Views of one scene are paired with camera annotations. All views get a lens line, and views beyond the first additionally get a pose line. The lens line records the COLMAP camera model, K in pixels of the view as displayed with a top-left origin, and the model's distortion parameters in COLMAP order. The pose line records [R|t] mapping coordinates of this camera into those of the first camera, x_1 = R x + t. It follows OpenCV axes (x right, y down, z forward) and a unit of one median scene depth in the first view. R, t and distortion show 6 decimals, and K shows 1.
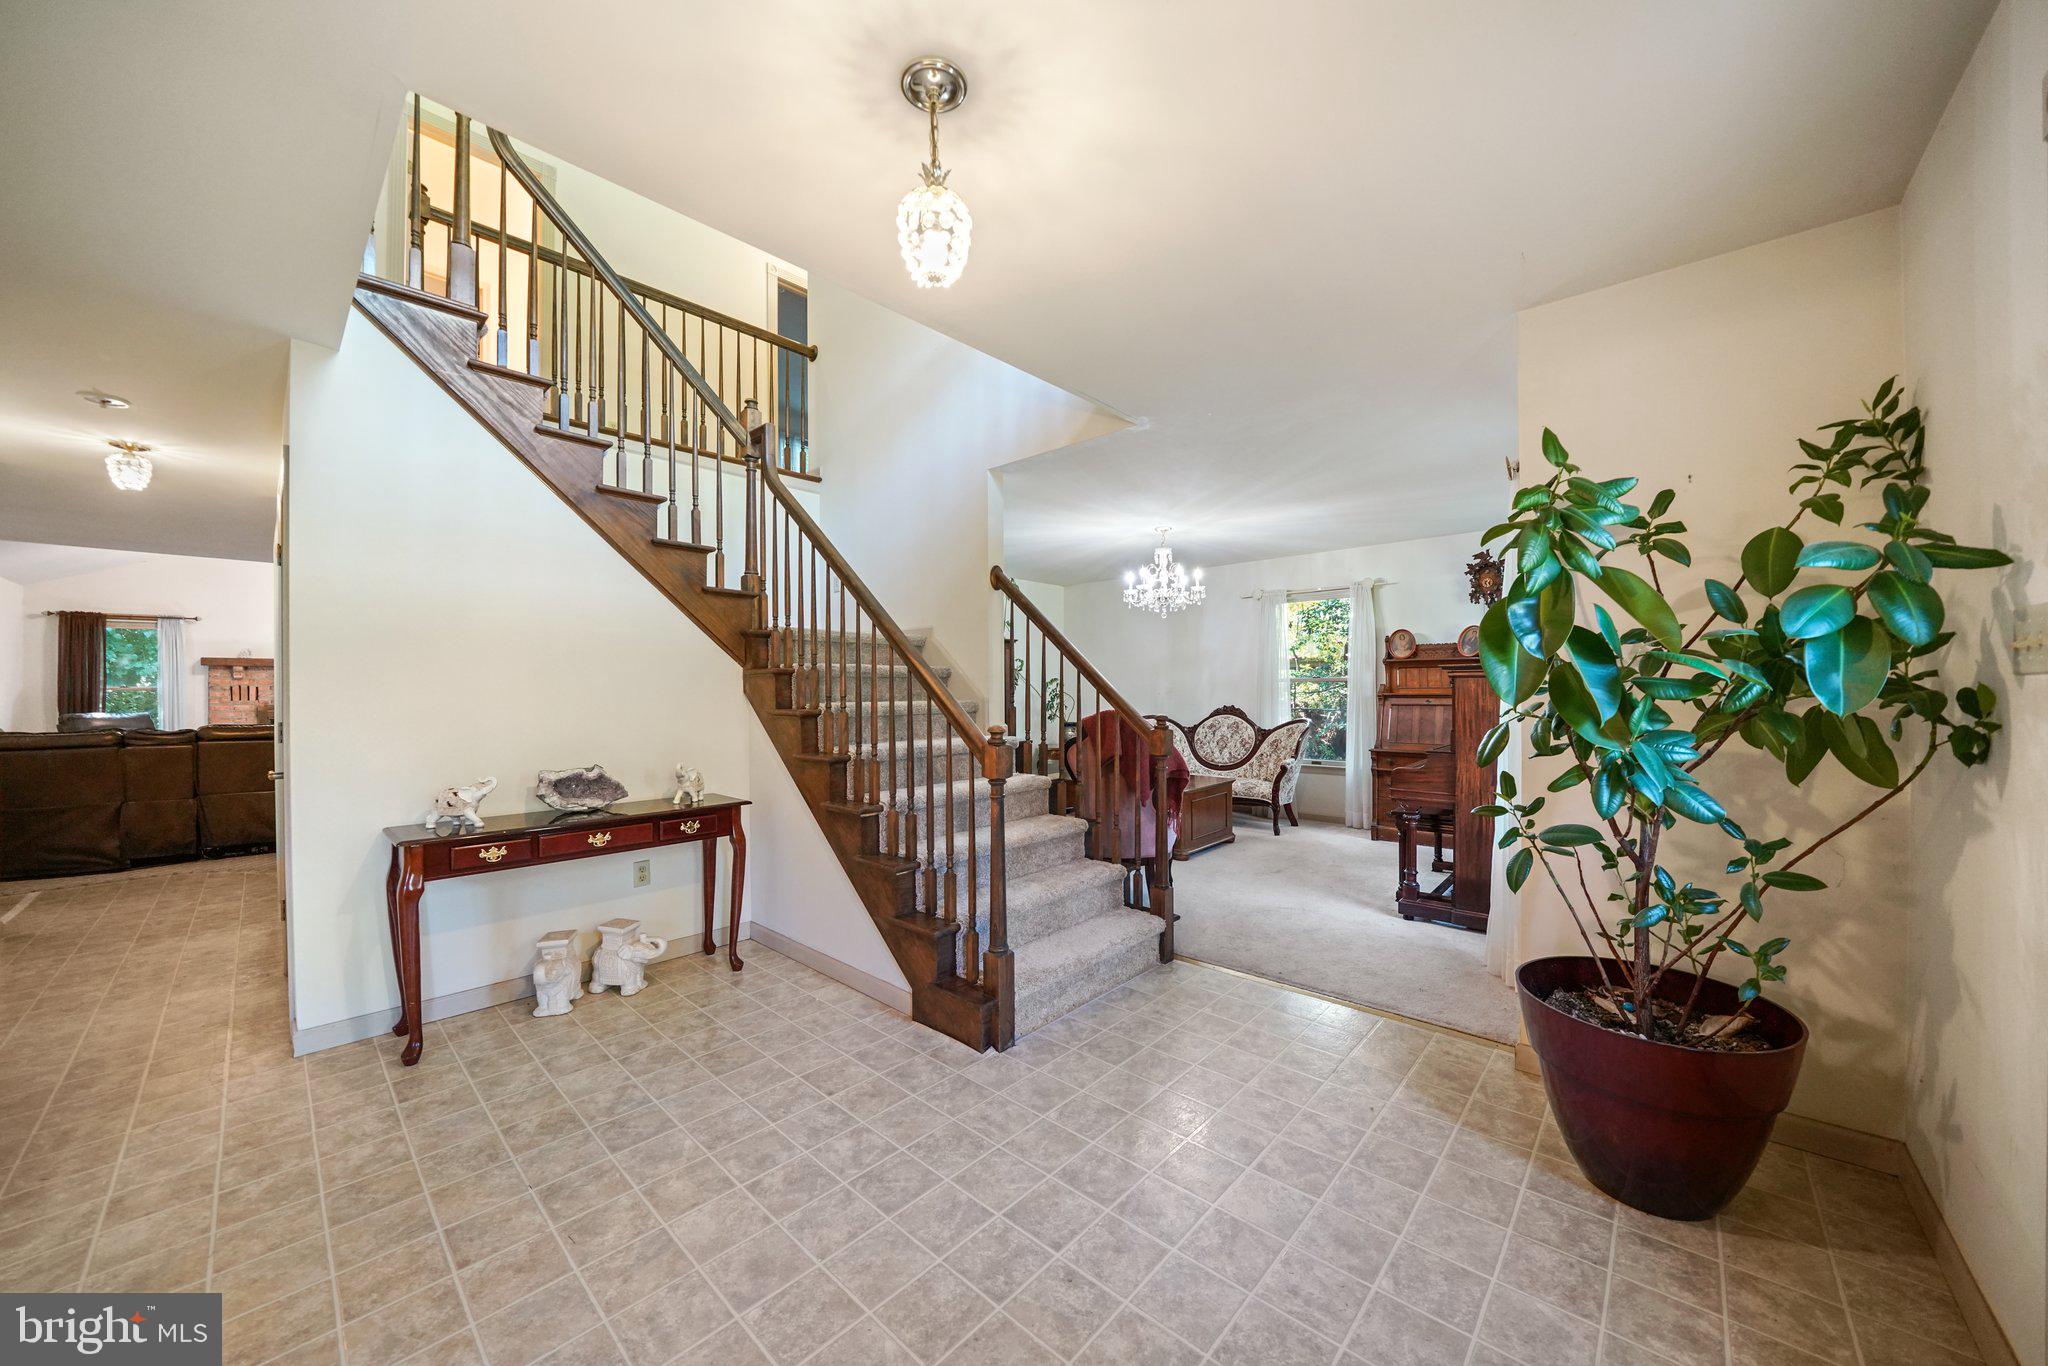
lens RADIAL K [[706.1, 0, 1035.7], [0, 706.1, 685.1], [0, 0, 1]] dist [-0.001583, -0.000139]
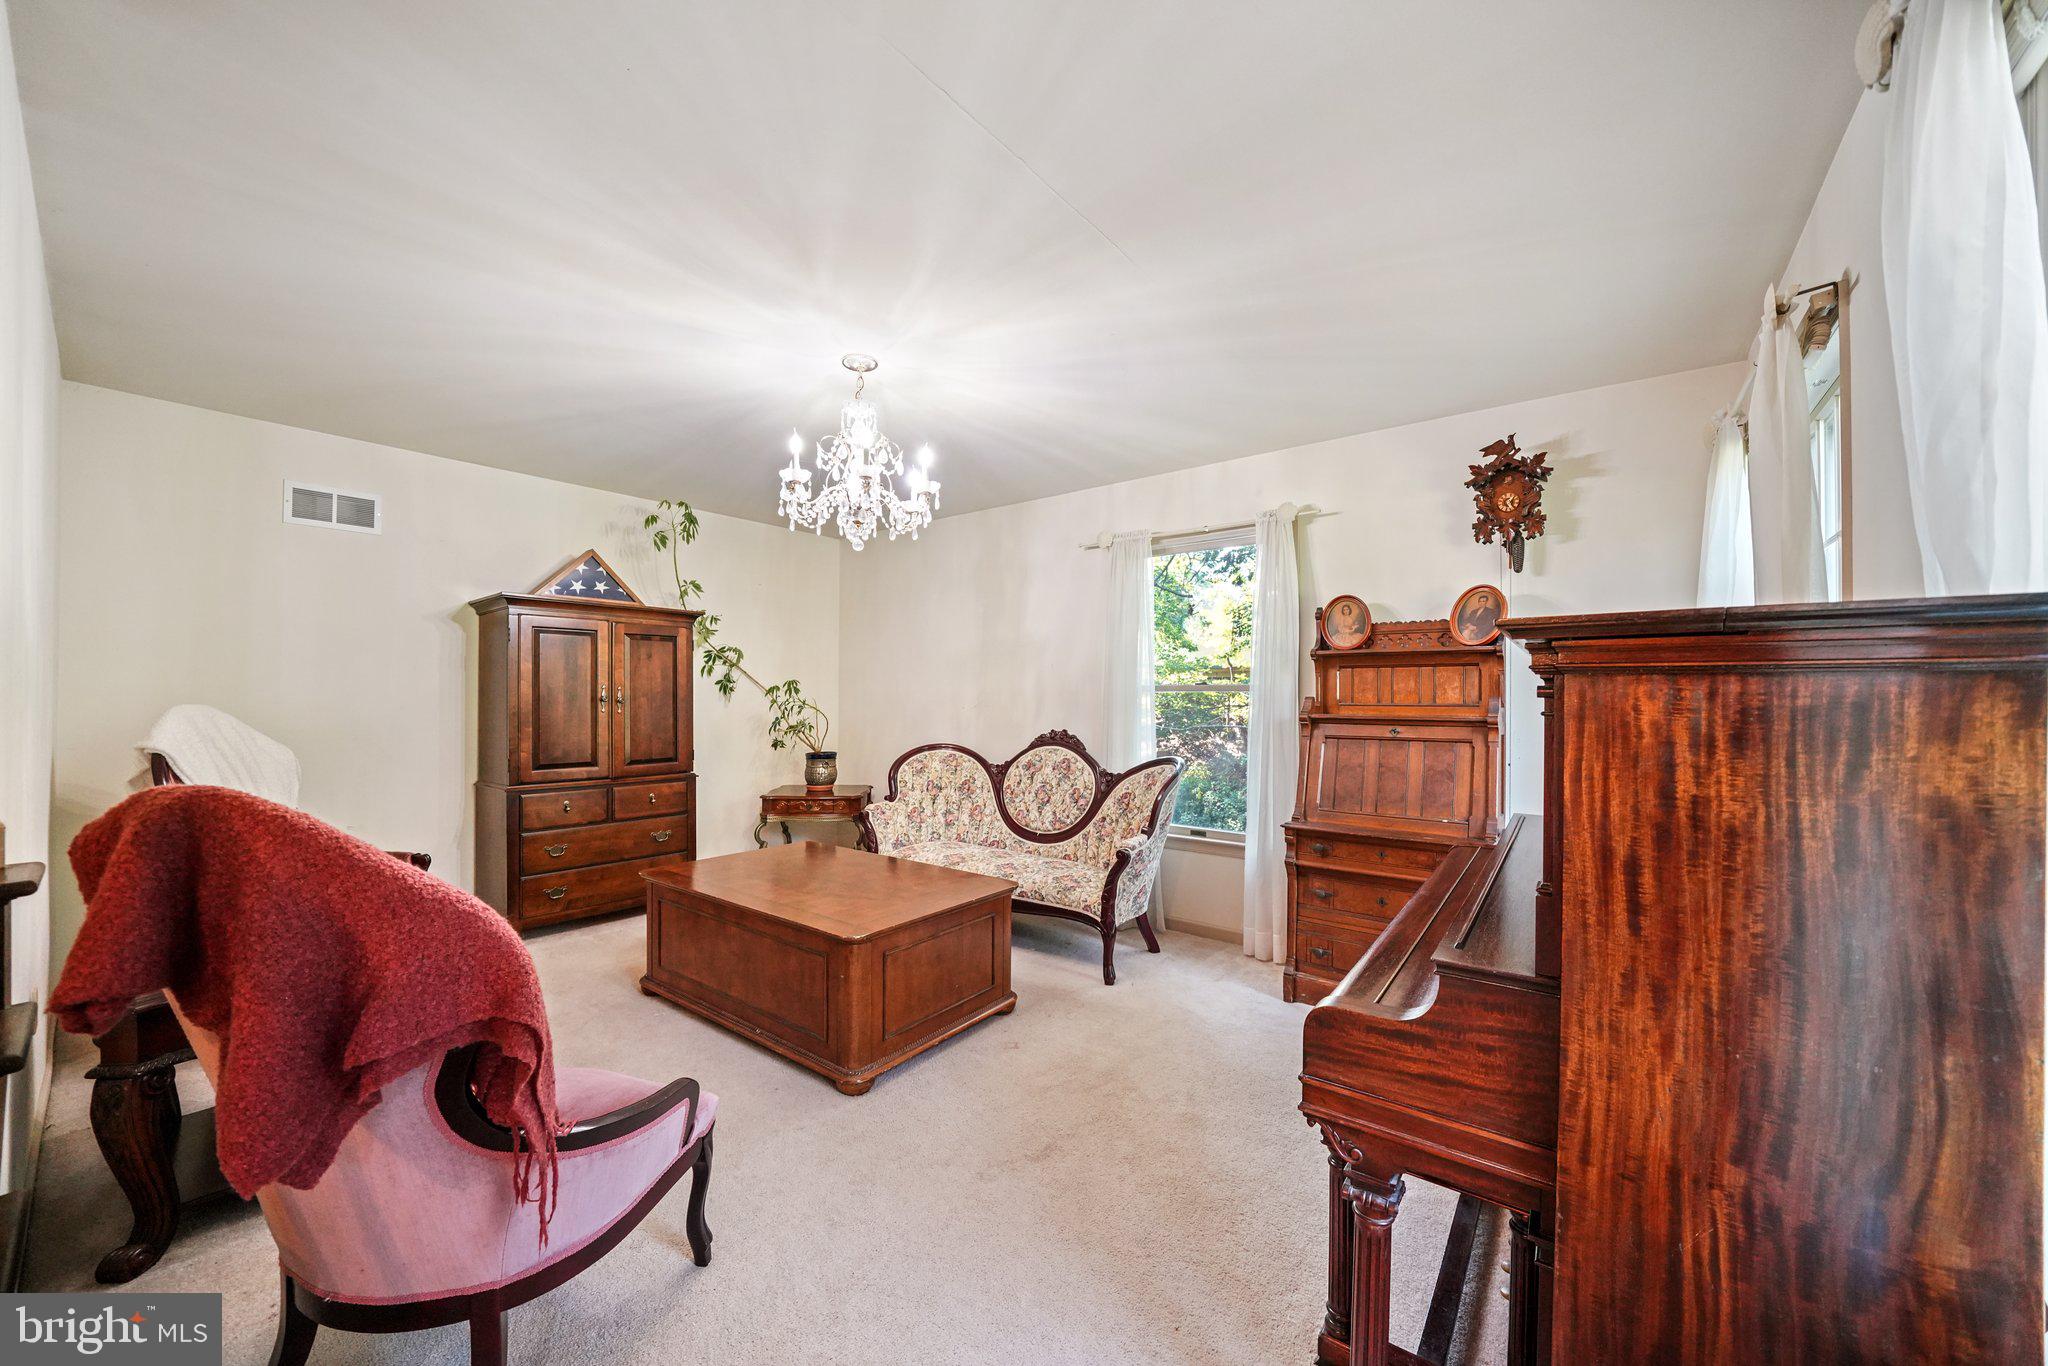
lens RADIAL K [[749.5, 0, 1015.8], [0, 749.5, 698.8], [0, 0, 1]] dist [0.000591, -0.000007]
pose [[0.997412, 0.010561, 0.071117, 0.228136], [-0.011063, 0.999917, 0.006673, -0.001361], [-0.071040, -0.007442, 0.997446, 0.447930]]
